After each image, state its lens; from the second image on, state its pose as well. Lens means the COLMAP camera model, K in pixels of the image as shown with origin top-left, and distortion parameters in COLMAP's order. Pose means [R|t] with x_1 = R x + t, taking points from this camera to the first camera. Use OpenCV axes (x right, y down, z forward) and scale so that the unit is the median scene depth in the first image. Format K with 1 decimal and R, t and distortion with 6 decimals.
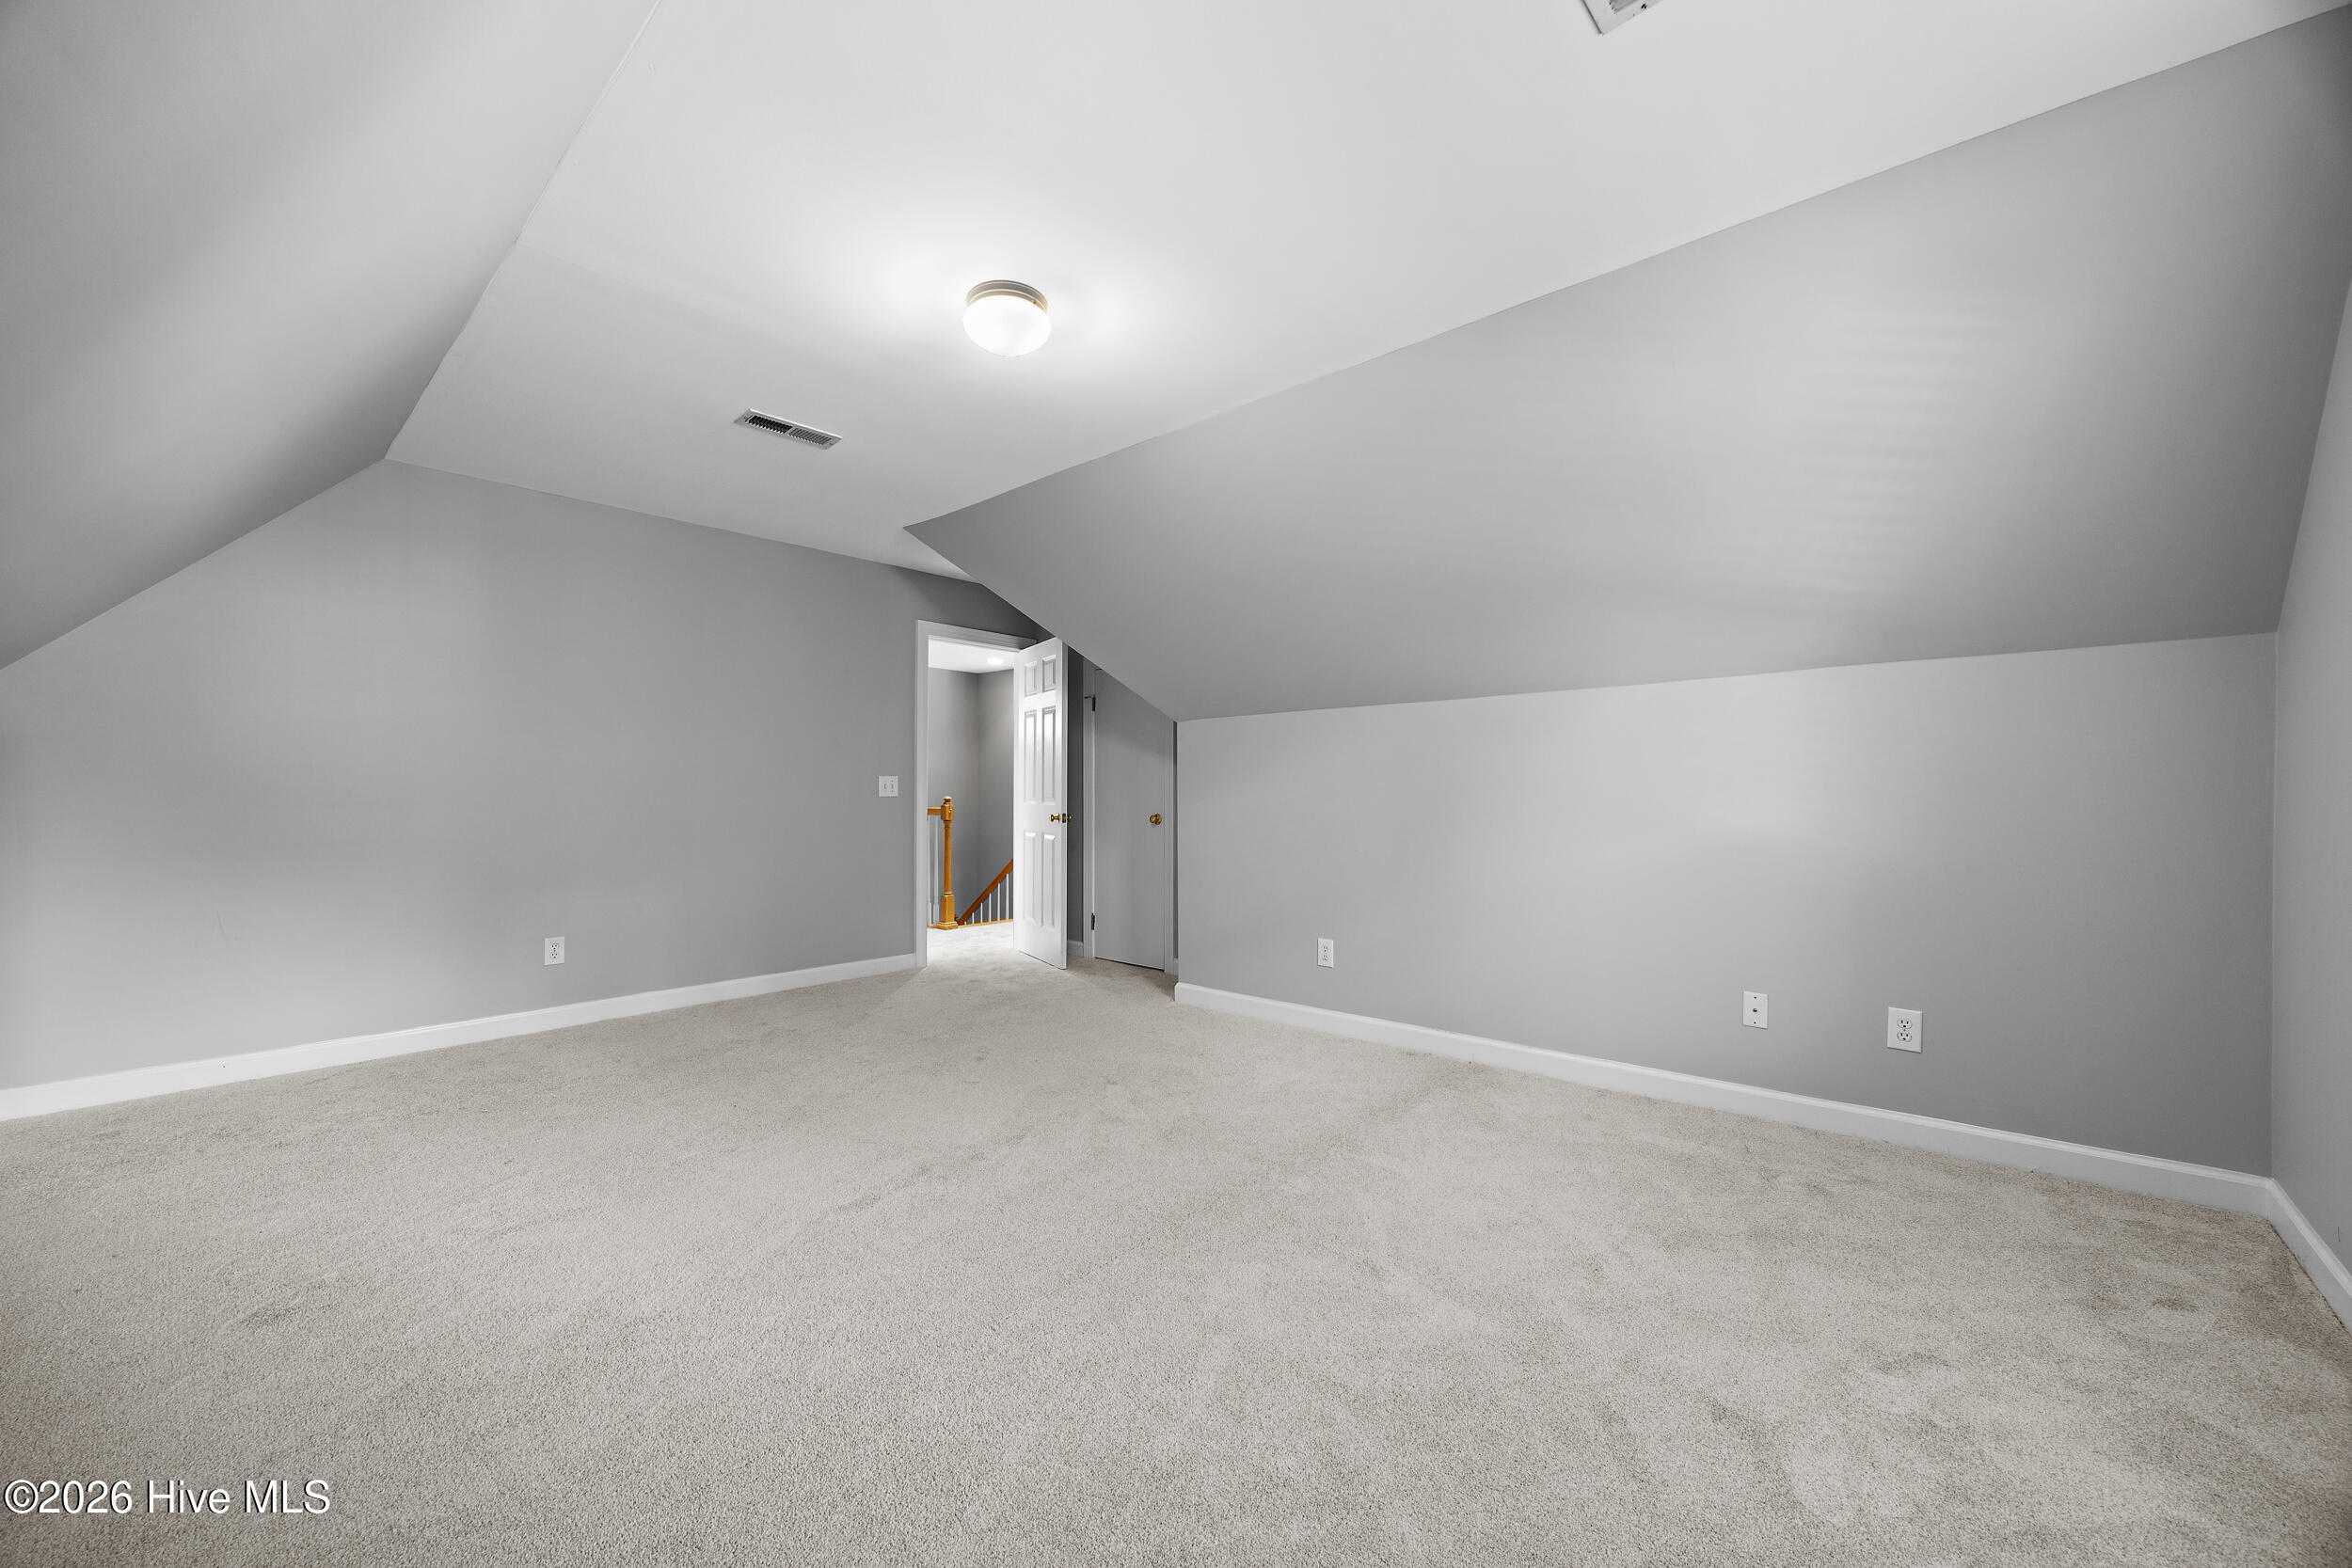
lens RADIAL K [[897.3, 0, 1180.4], [0, 897.3, 791.1], [0, 0, 1]] dist [-0.001084, -0.000379]
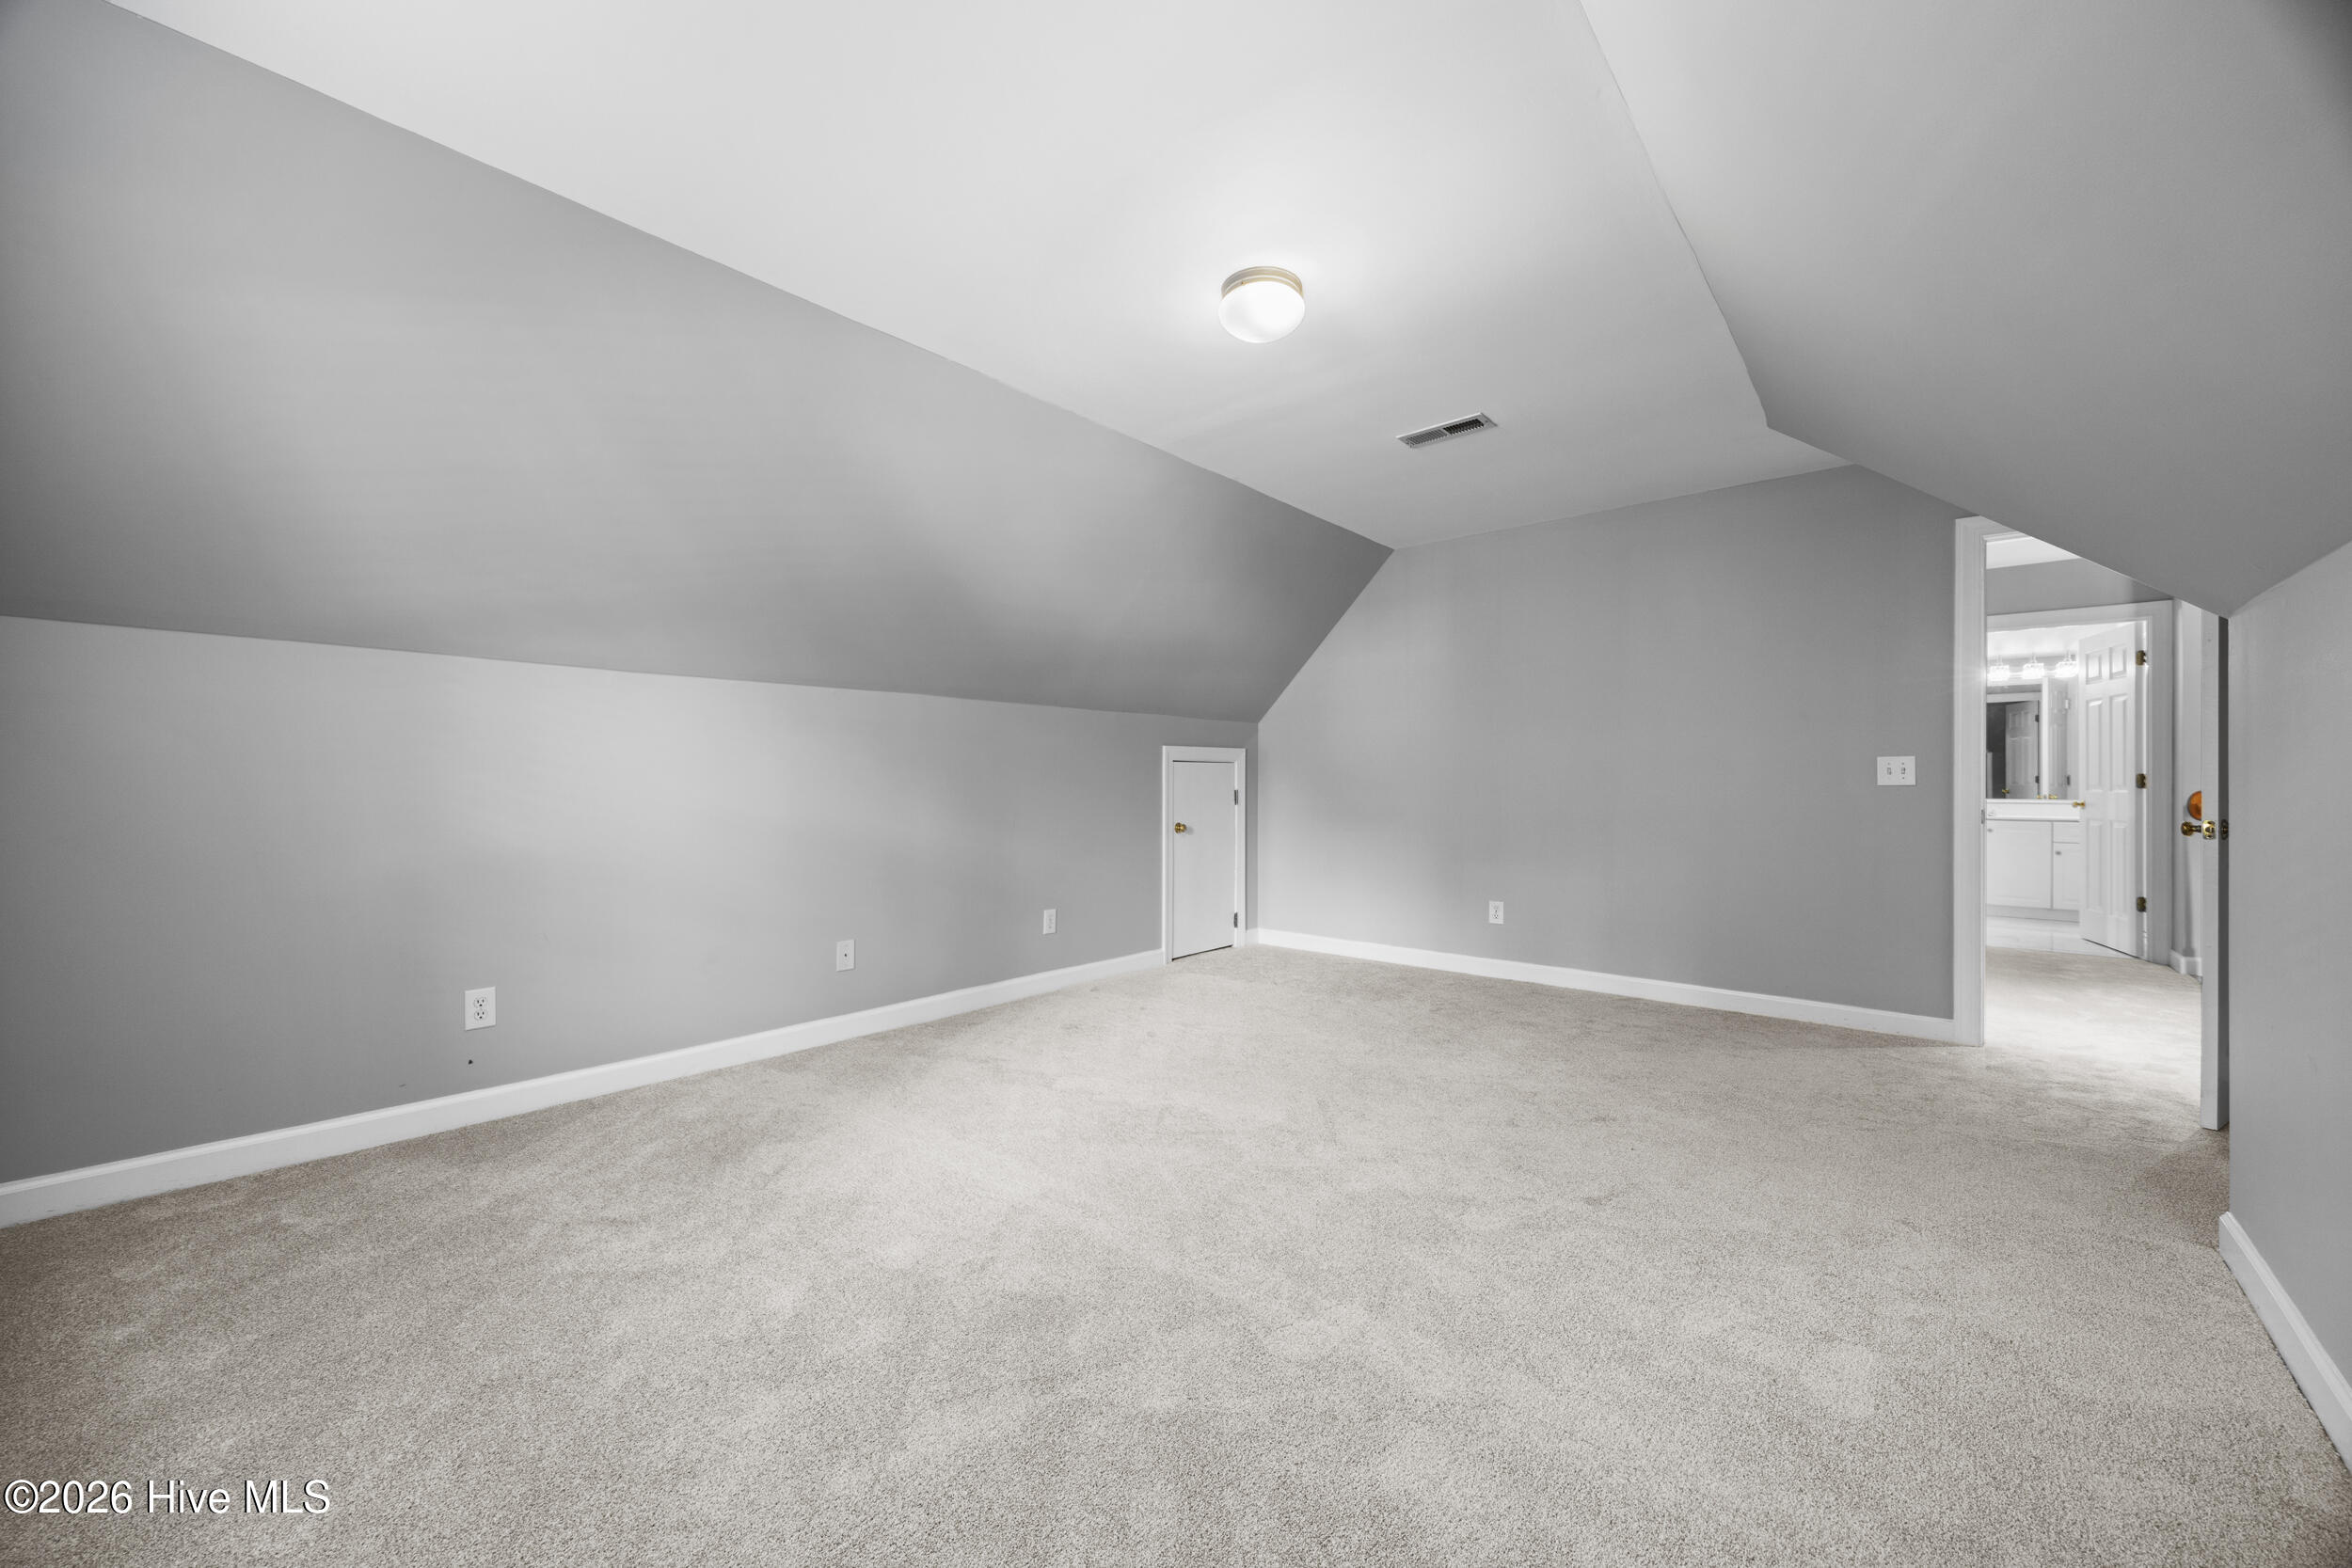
lens RADIAL K [[897.3, 0, 1180.9], [0, 897.3, 785.1], [0, 0, 1]] dist [-0.001084, -0.000379]
pose [[0.014168, 0.000086, -0.999900, 0.494407], [0.002990, 0.999996, 0.000128, 0.005524], [0.999895, -0.002992, 0.014167, 0.556826]]
